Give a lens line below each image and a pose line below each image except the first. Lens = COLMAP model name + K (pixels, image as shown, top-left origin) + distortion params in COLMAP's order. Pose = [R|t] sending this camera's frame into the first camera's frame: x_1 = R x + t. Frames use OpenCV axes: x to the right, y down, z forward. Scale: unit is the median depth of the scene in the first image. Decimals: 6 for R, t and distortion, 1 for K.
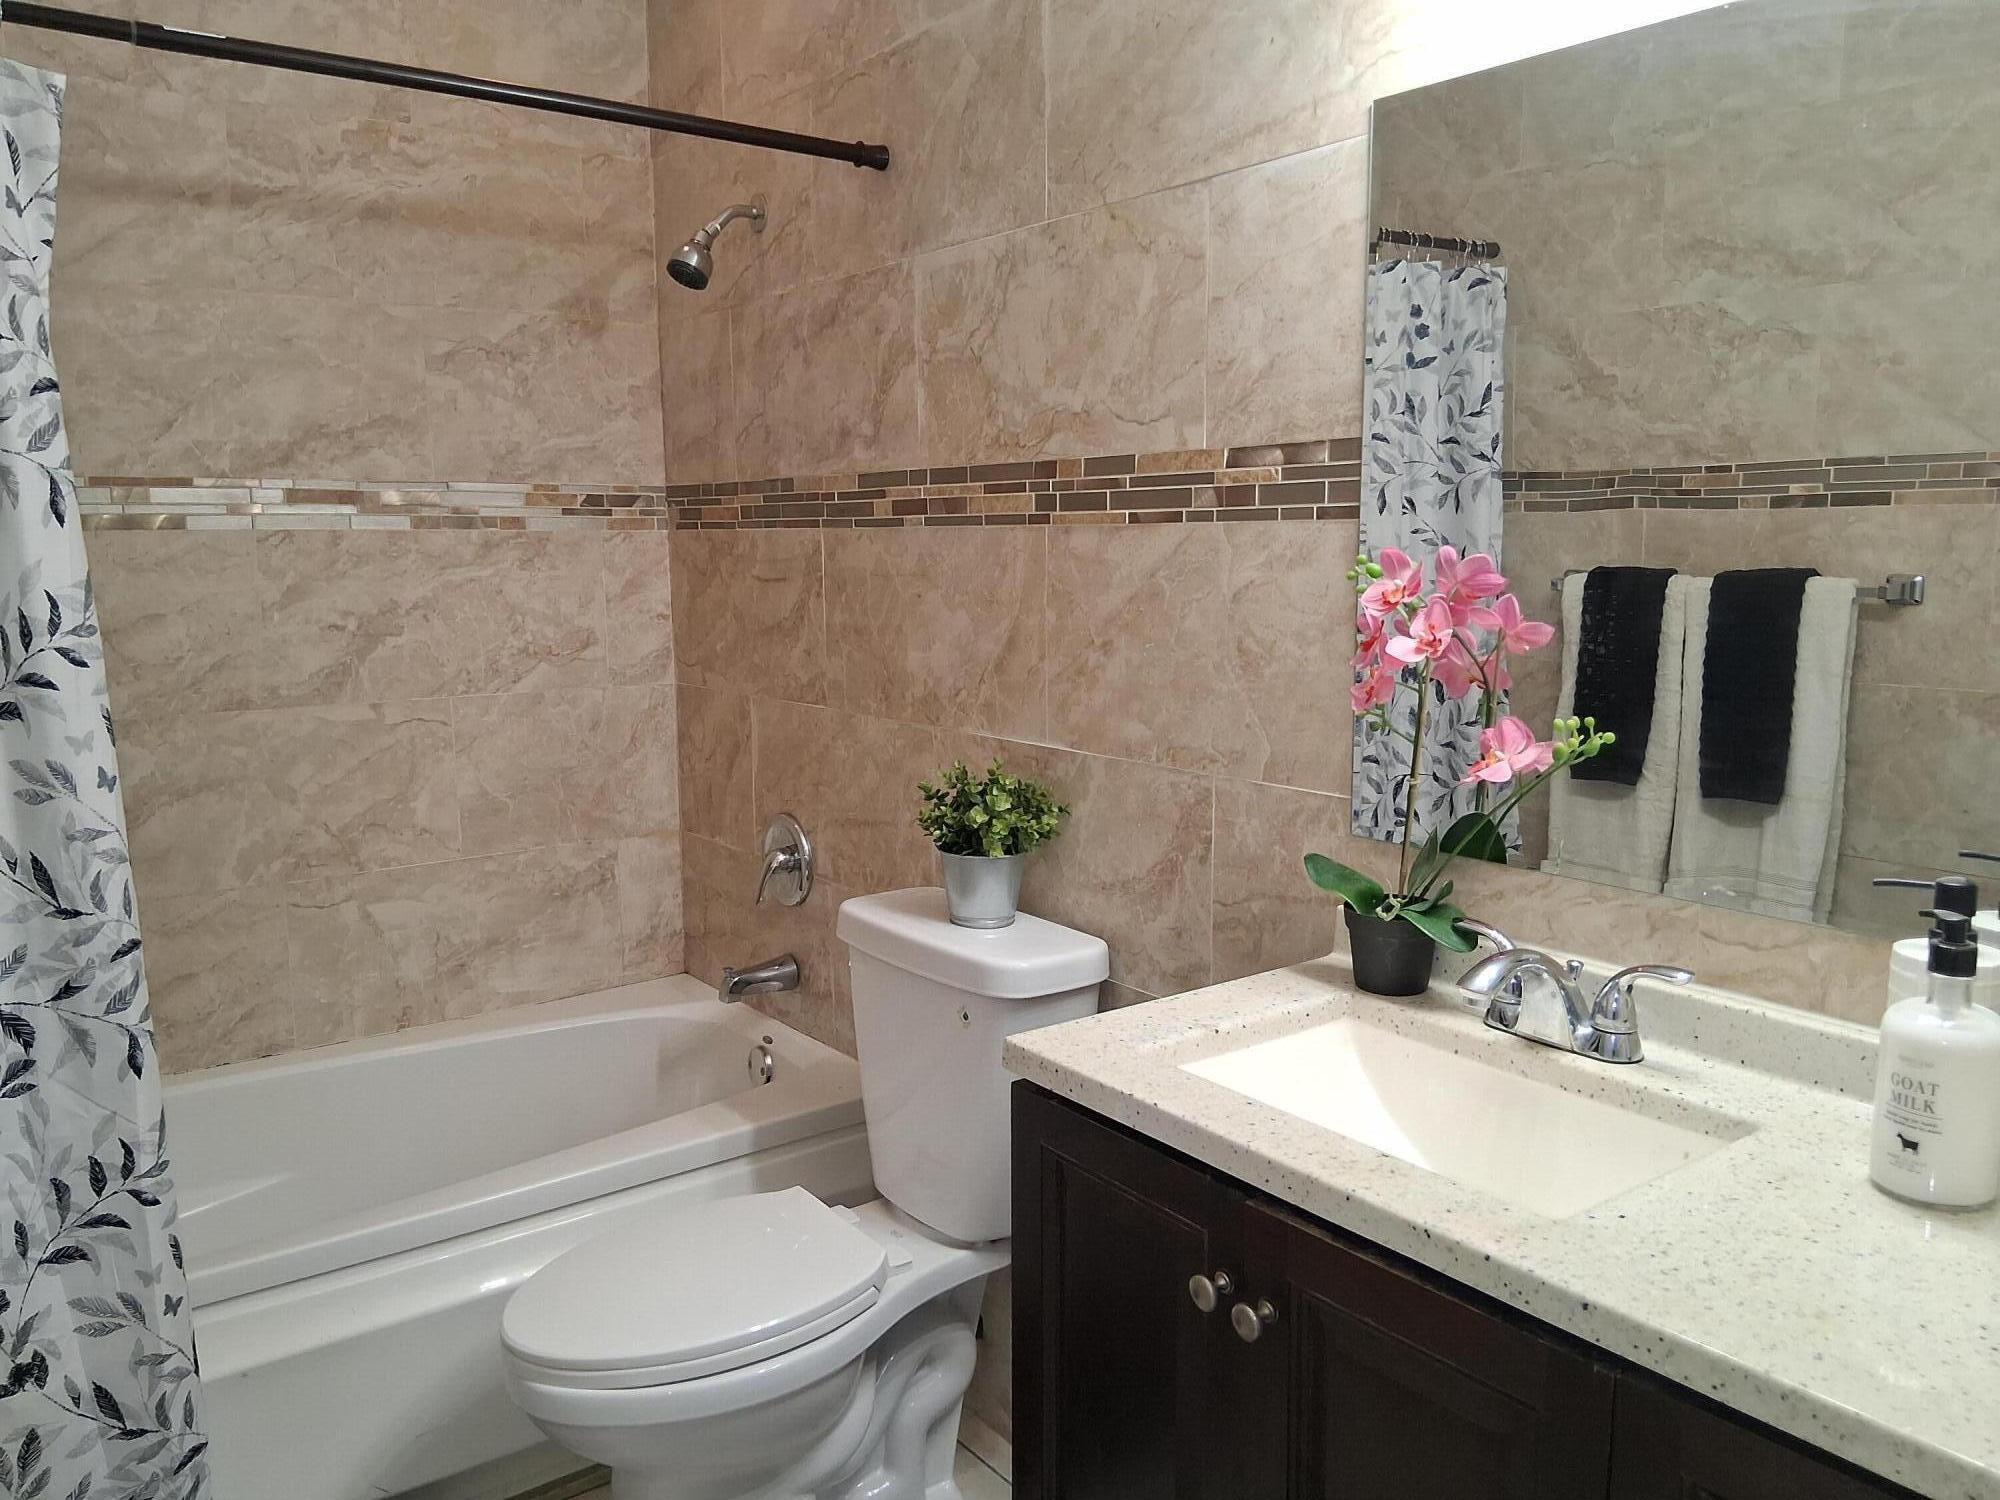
lens RADIAL K [[1511.6, 0, 998.3], [0, 1511.6, 756.2], [0, 0, 1]] dist [0.119787, -0.191397]
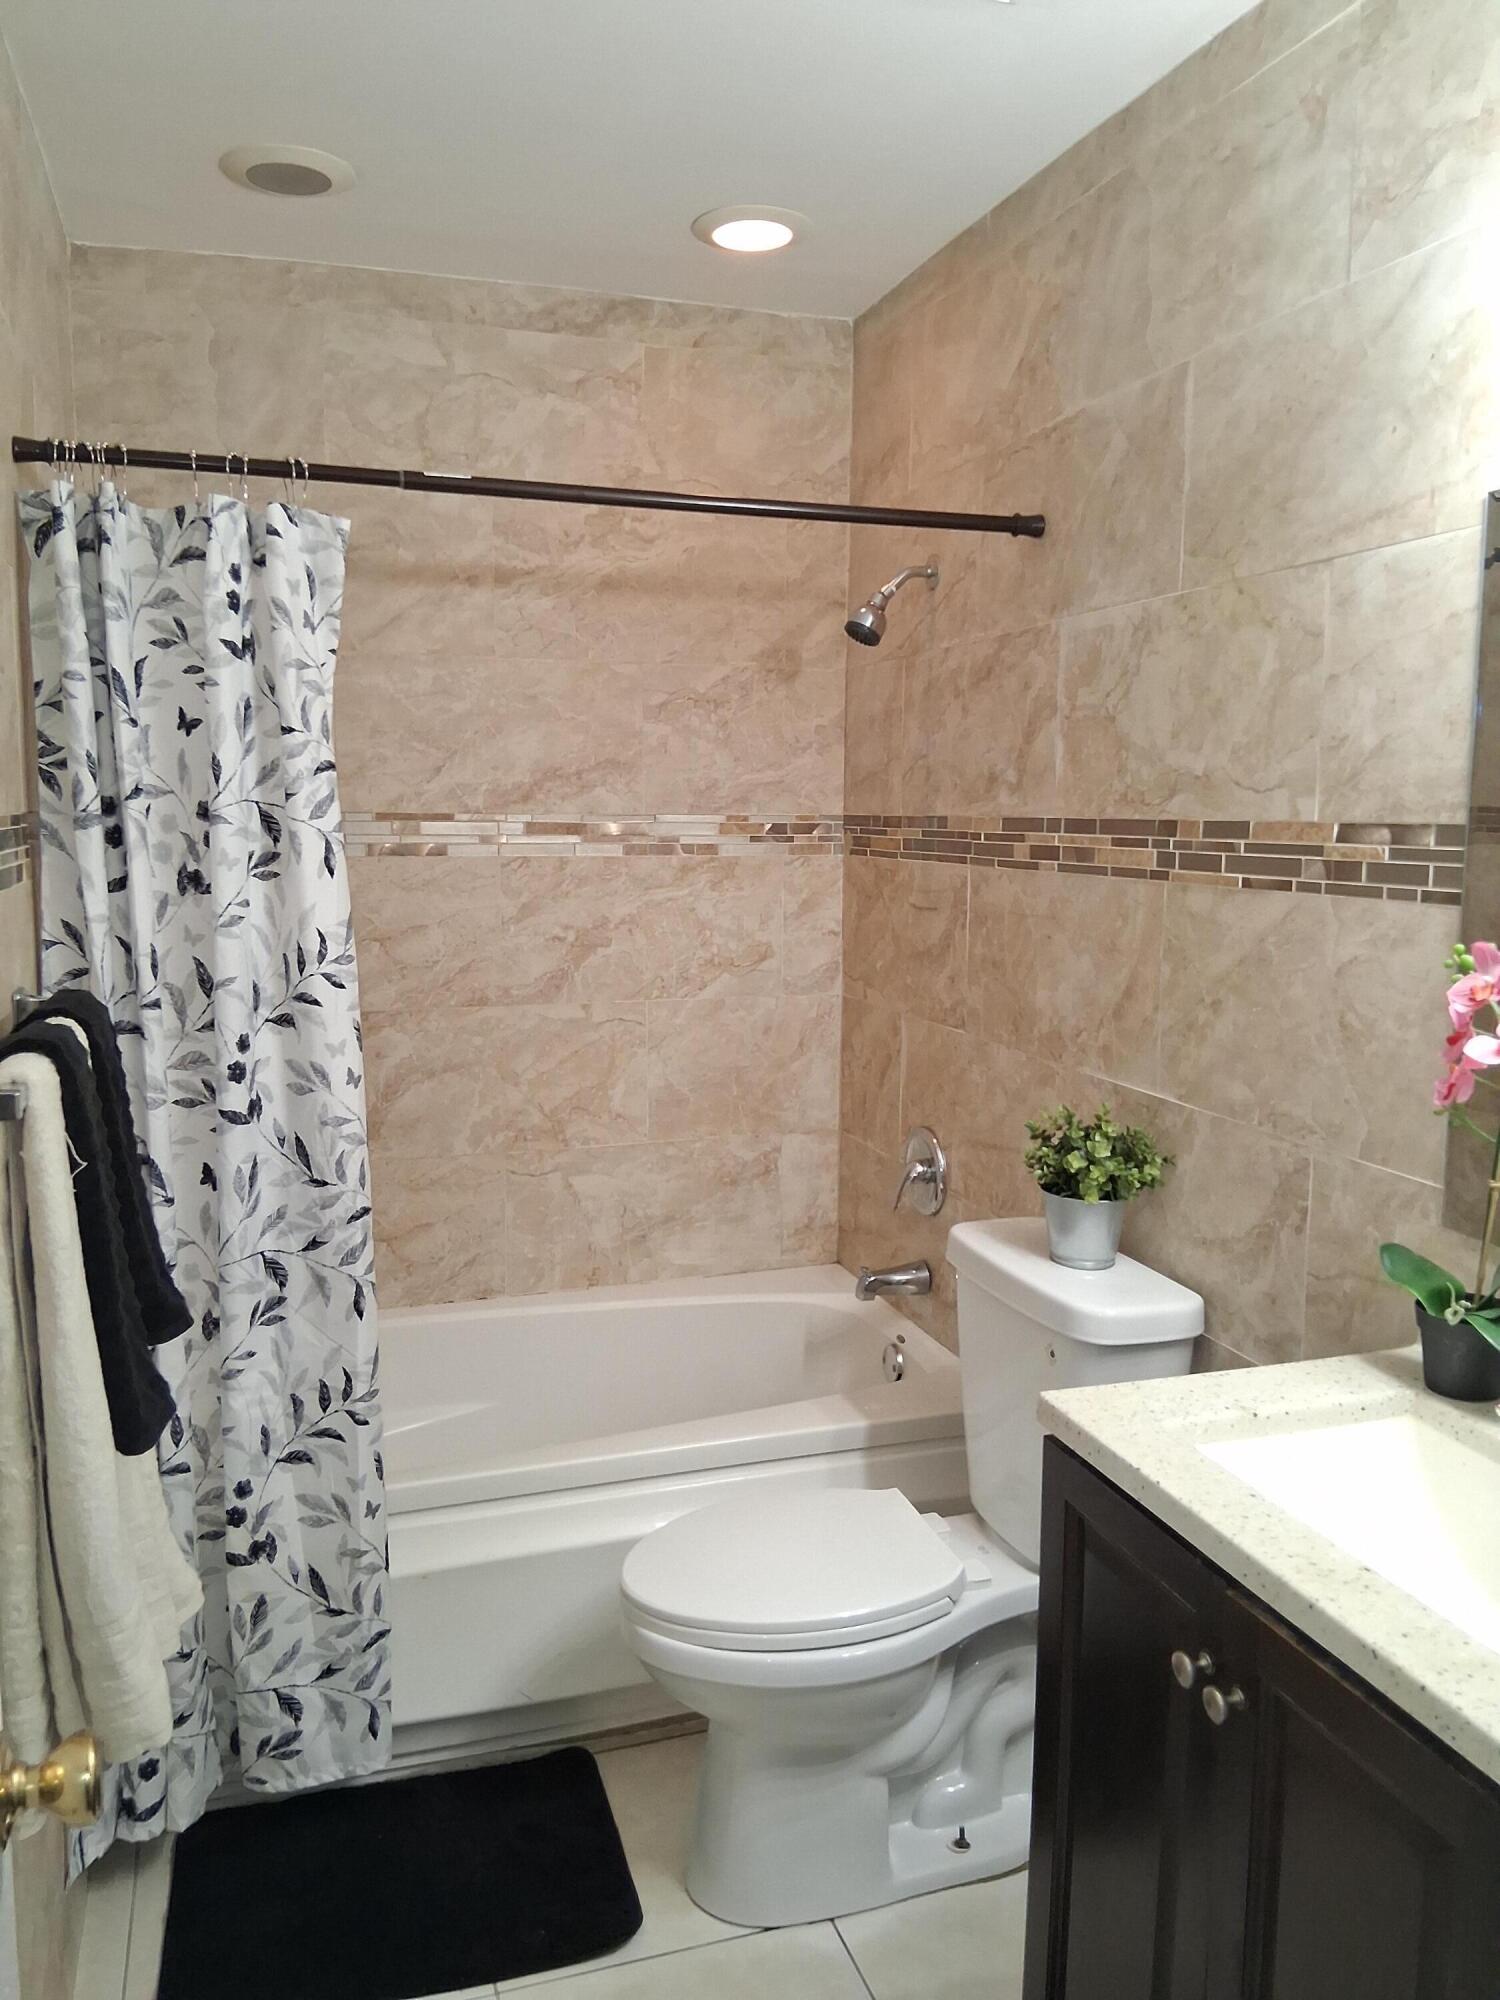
lens RADIAL K [[1515.3, 0, 752.3], [0, 1515.3, 990.4], [0, 0, 1]] dist [0.167301, -0.366324]
pose [[0.947093, 0.053521, -0.316467, 0.097457], [-0.059481, 0.998187, -0.009194, -0.052319], [0.315401, 0.027531, 0.948559, -0.066983]]
